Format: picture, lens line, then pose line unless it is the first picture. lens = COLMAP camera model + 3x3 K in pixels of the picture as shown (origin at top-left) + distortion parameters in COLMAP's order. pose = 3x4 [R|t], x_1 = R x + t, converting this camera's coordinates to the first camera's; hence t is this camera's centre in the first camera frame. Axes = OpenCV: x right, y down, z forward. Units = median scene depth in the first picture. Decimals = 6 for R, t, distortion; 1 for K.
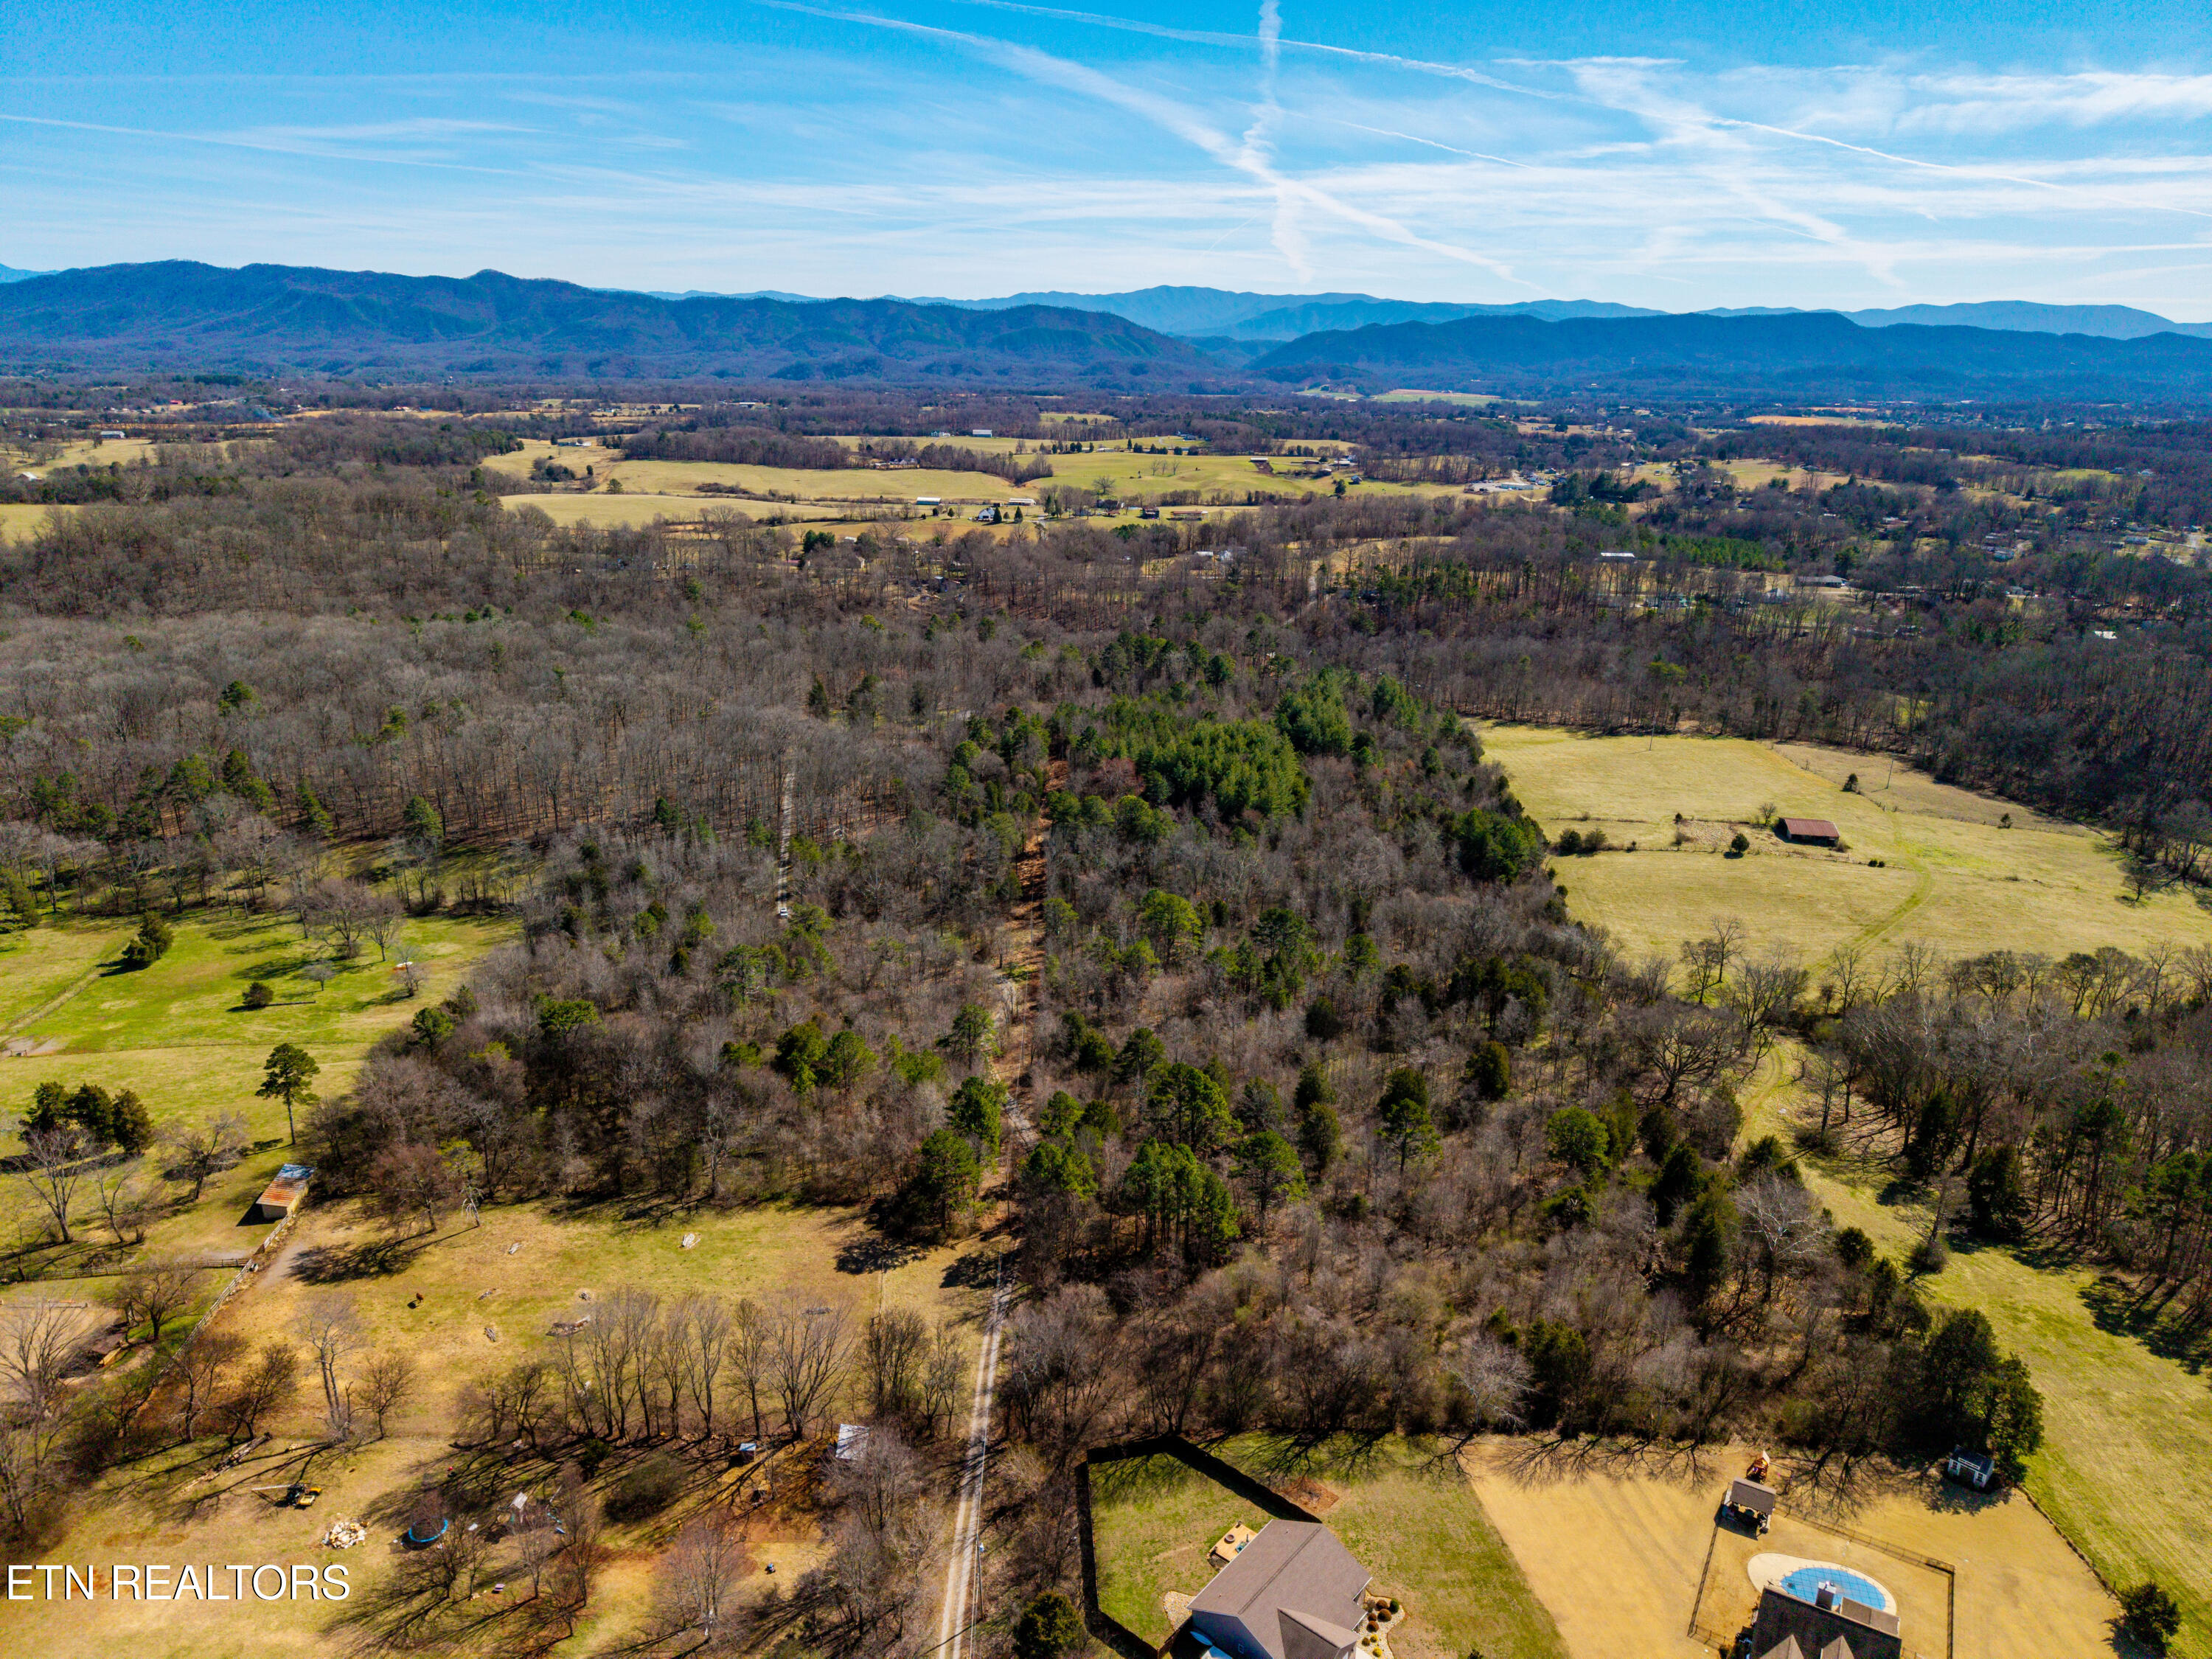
lens RADIAL K [[1475.5, 0, 1105.7], [0, 1475.5, 860.8], [0, 0, 1]] dist [0.024443, -0.023394]
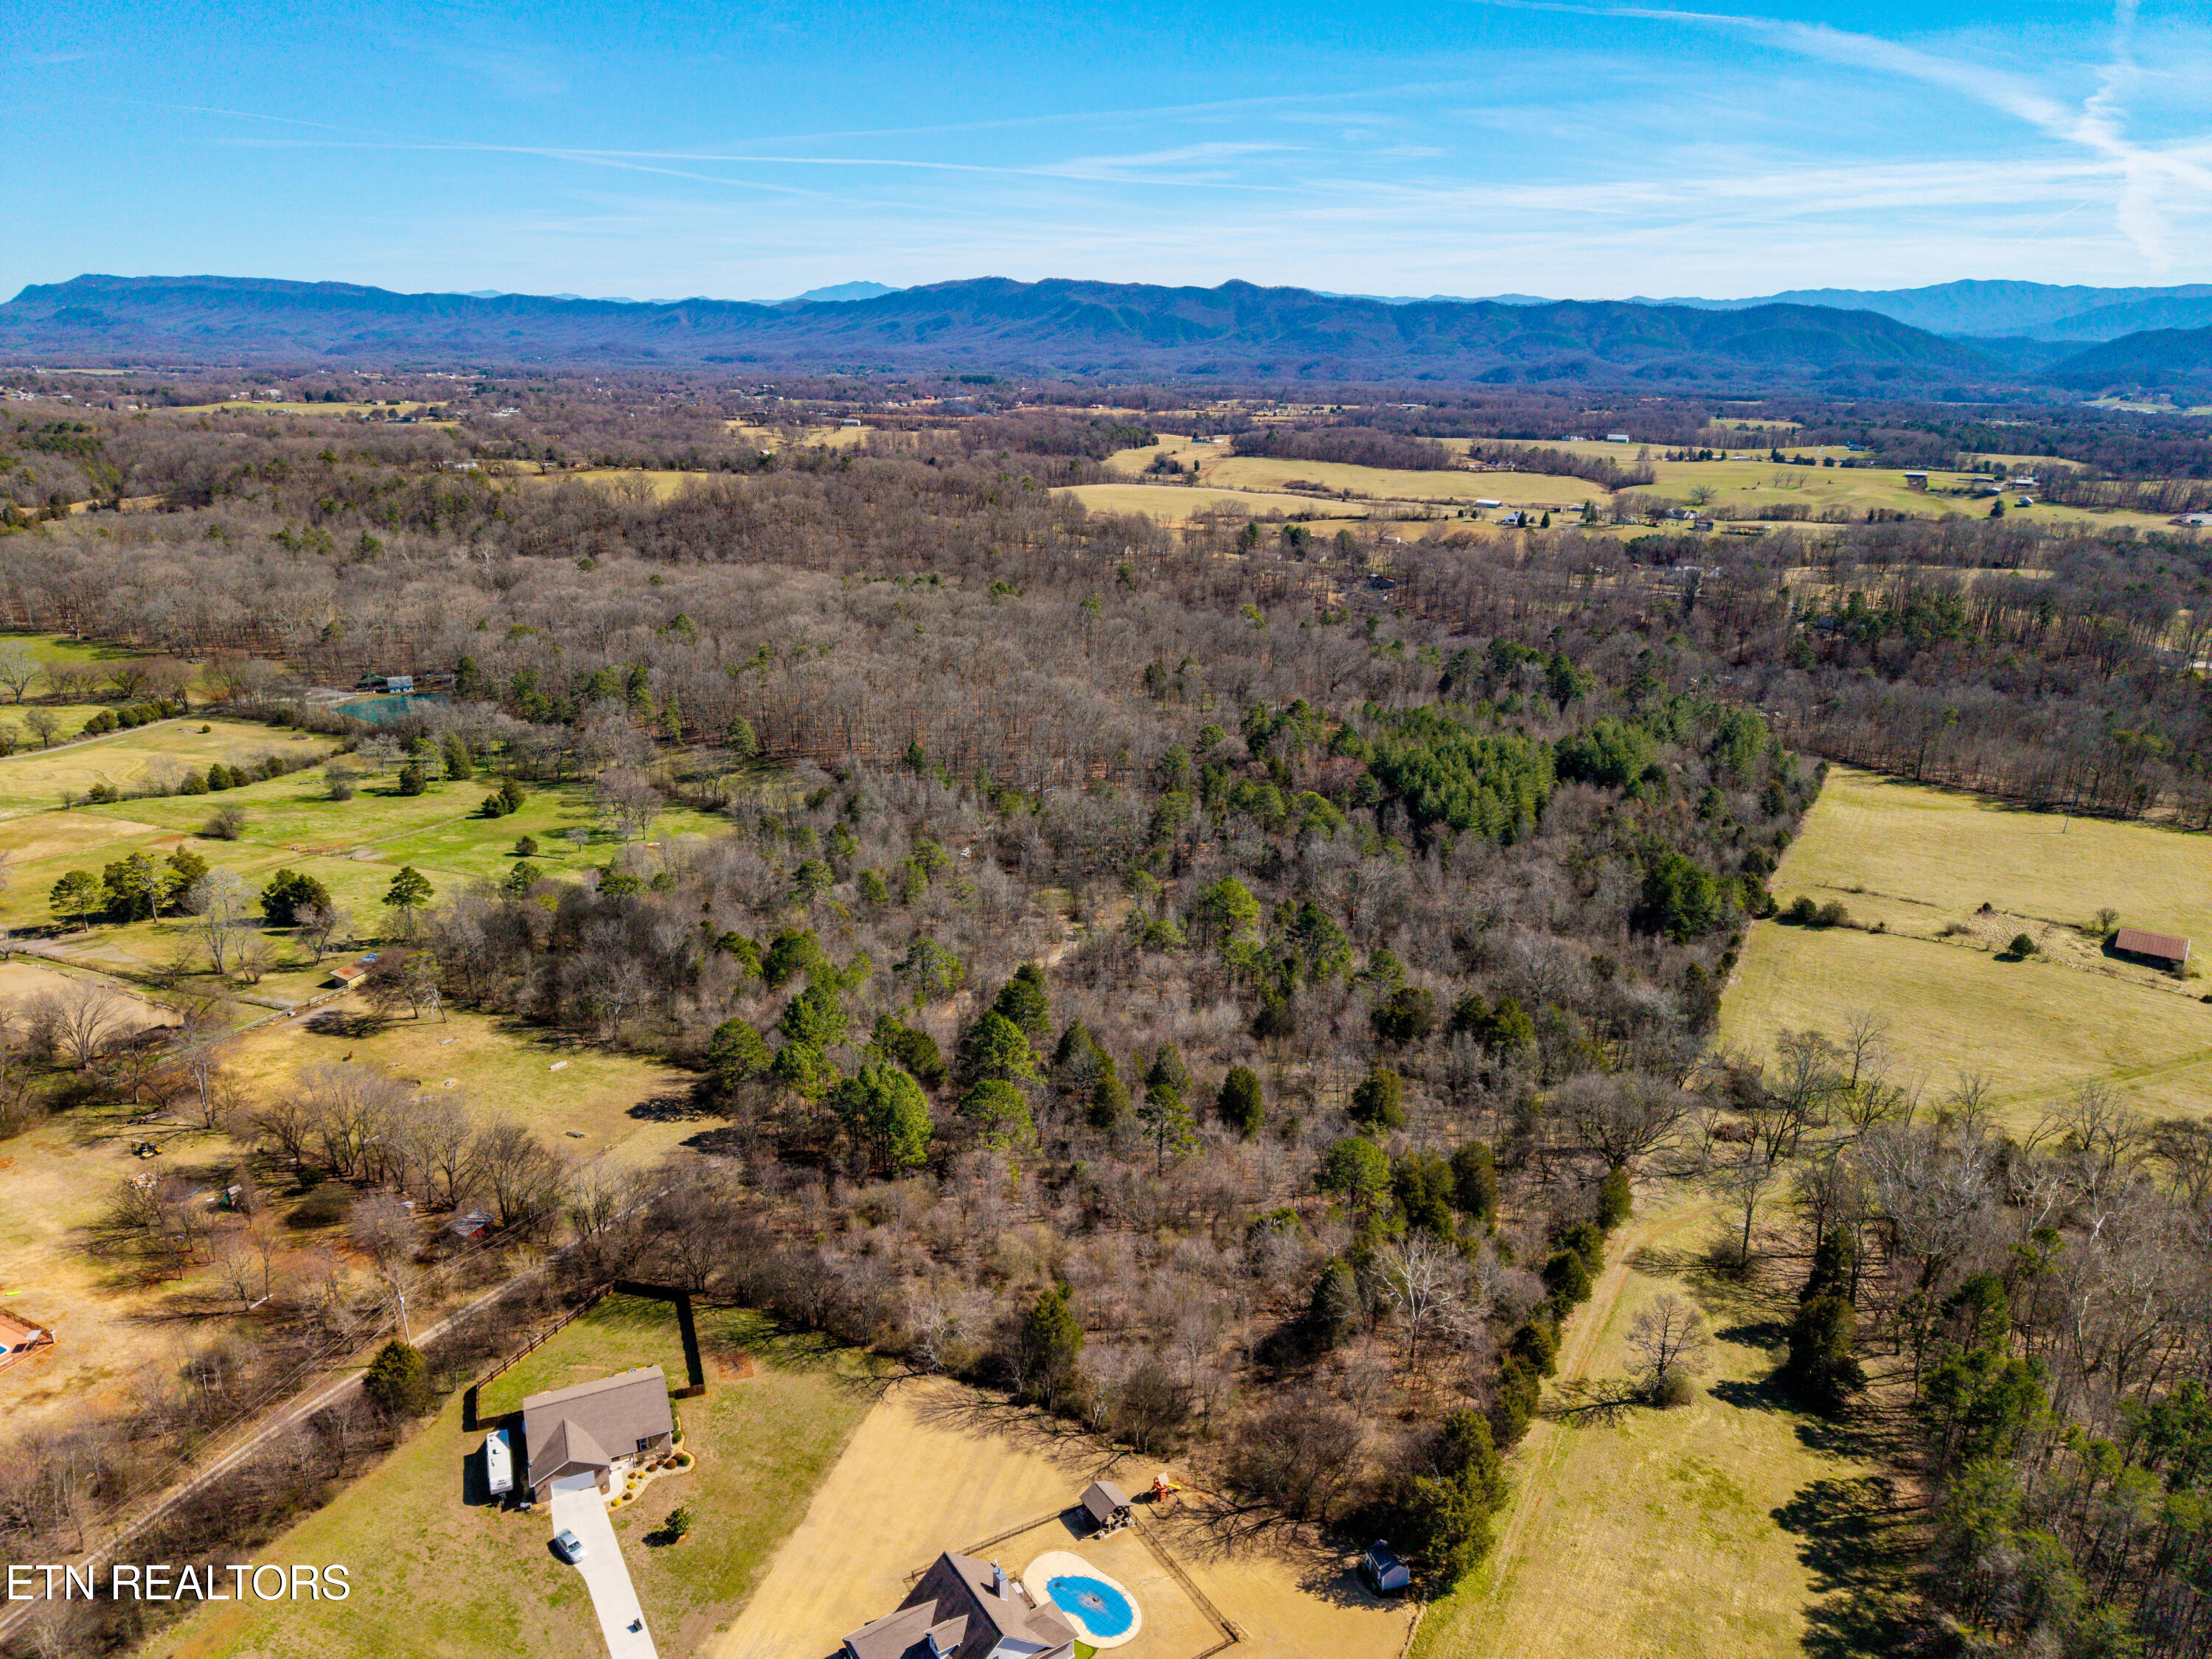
lens RADIAL K [[1475.5, 0, 1102.8], [0, 1475.5, 839.9], [0, 0, 1]] dist [0.024443, -0.023394]
pose [[0.893410, 0.141685, -0.426315, 0.084144], [-0.147900, 0.988826, 0.018688, -0.002597], [0.424199, 0.046356, 0.904382, 0.009650]]
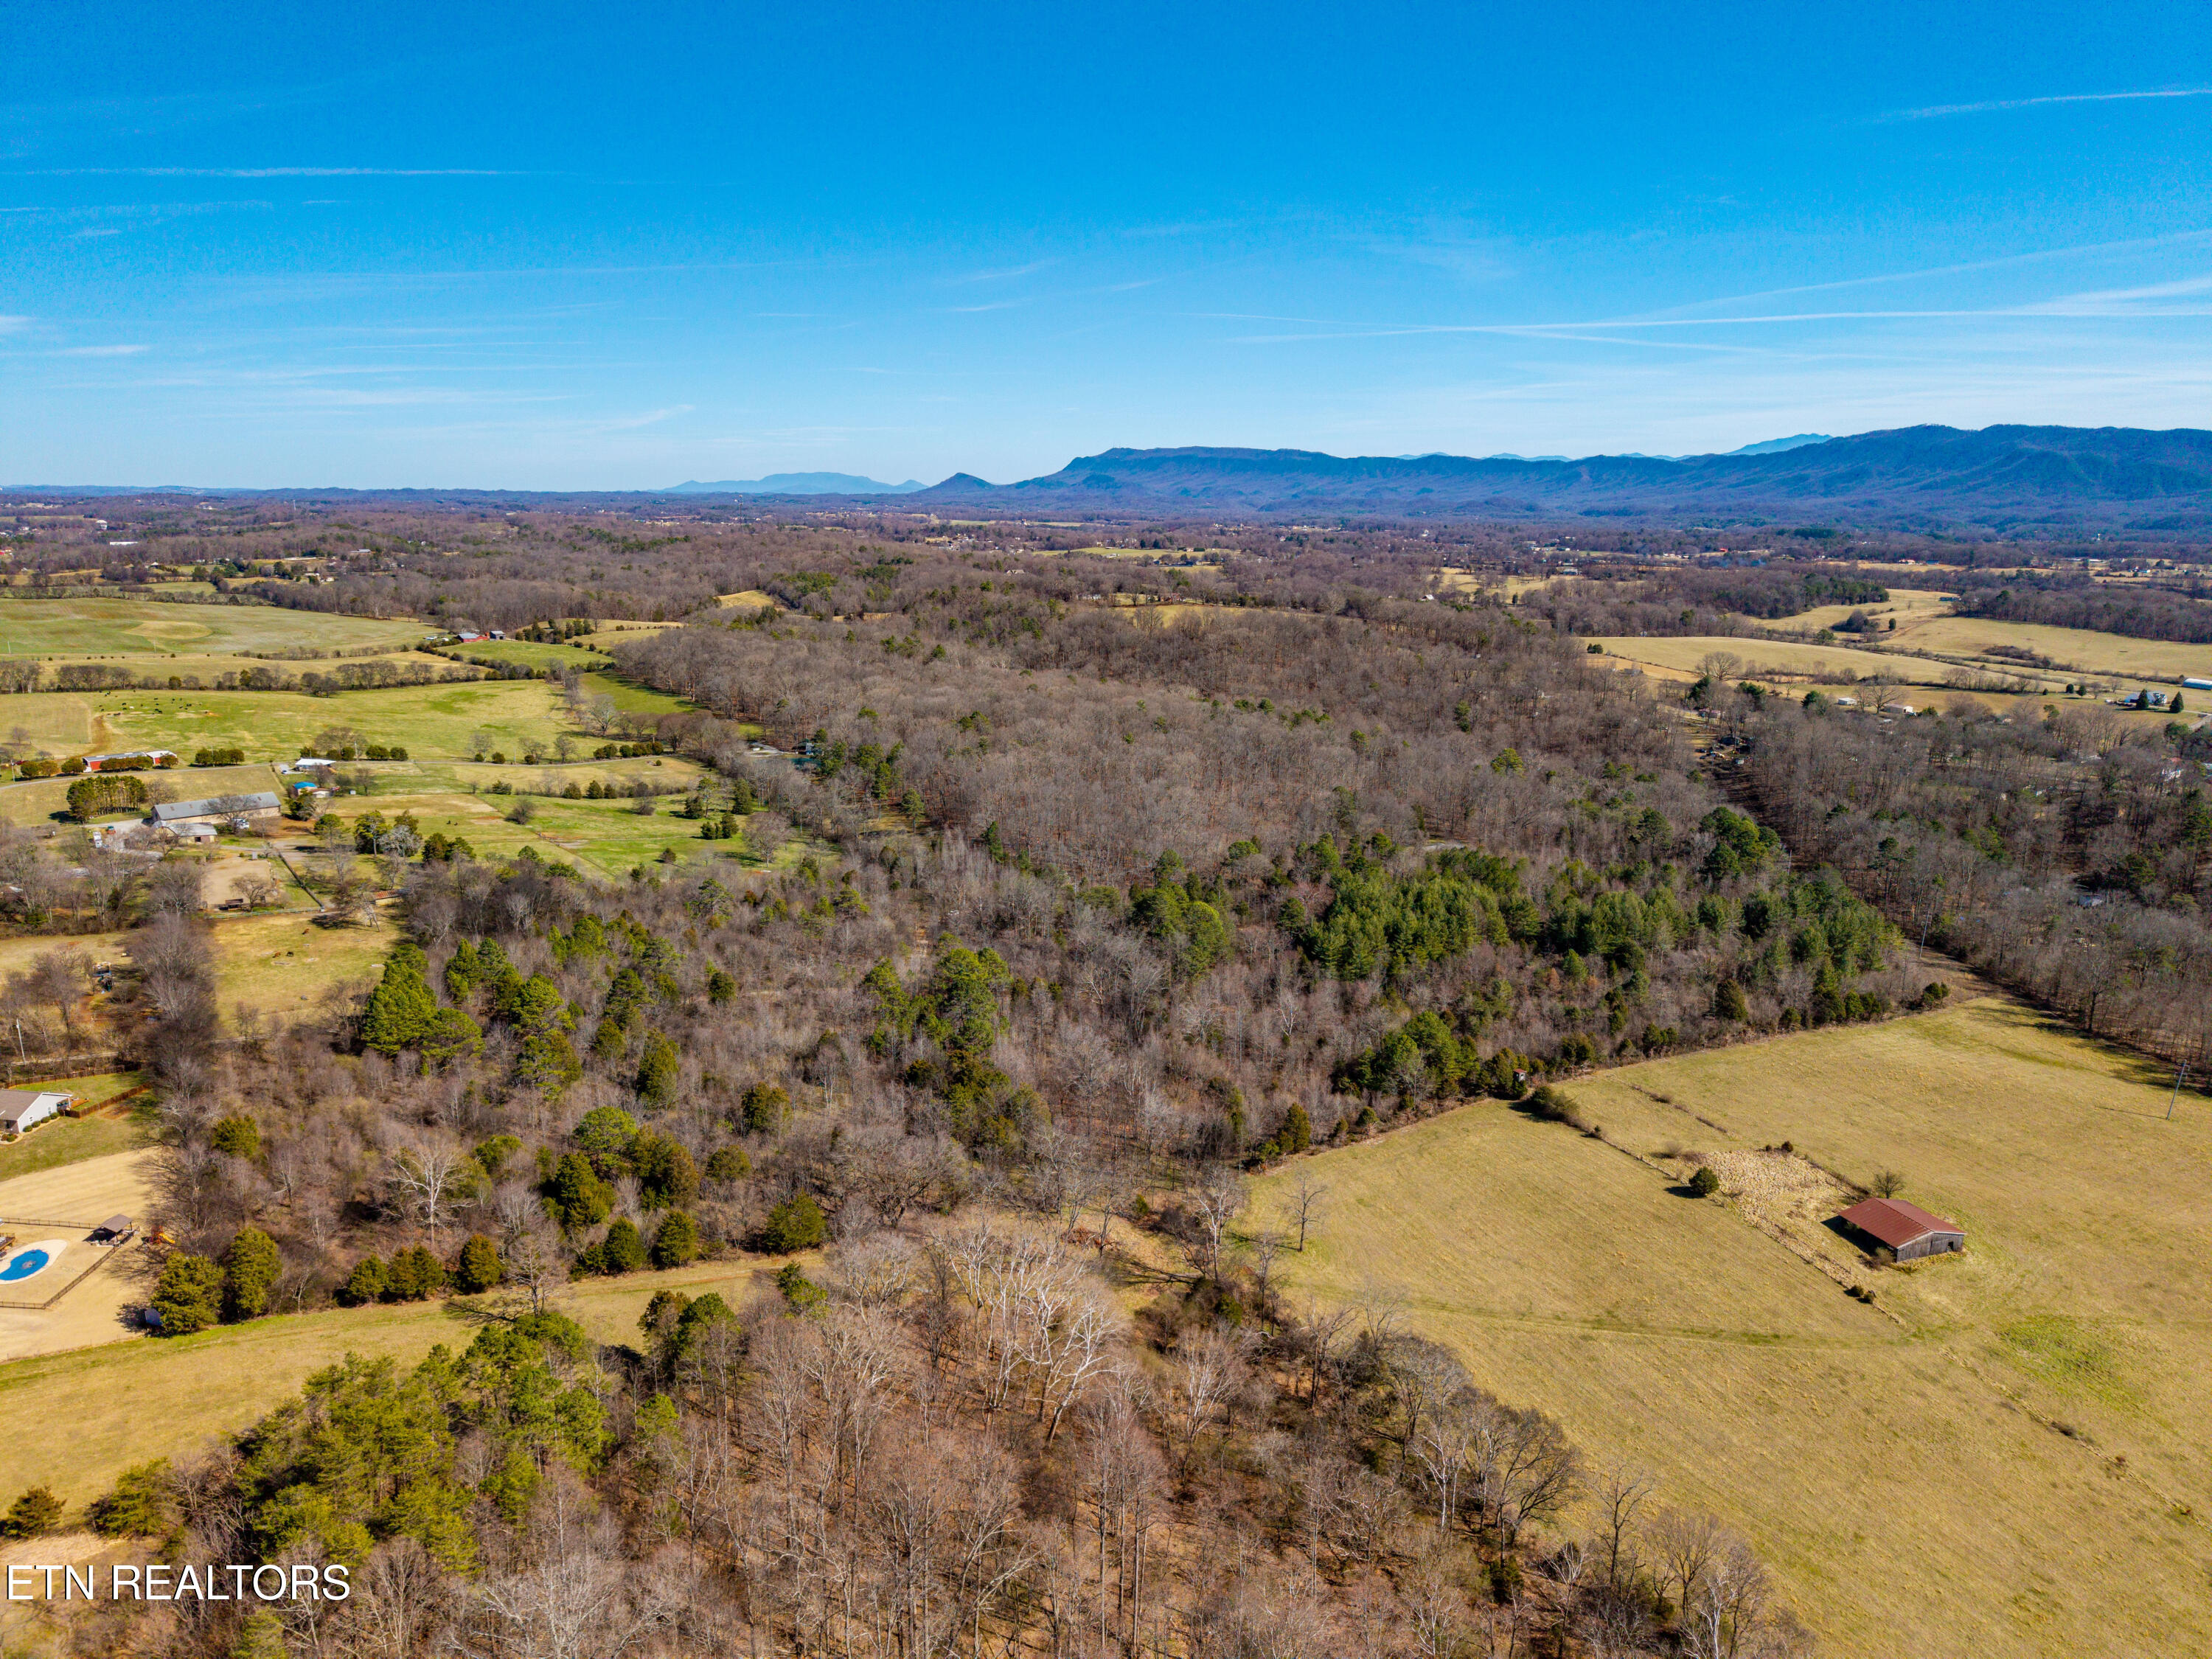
lens RADIAL K [[1475.5, 0, 1135.2], [0, 1475.5, 798.3], [0, 0, 1]] dist [0.024443, -0.023394]
pose [[0.497449, 0.168521, -0.850967, 0.228341], [-0.283742, 0.958601, 0.023970, -0.033329], [0.819777, 0.229532, 0.524672, 0.102215]]
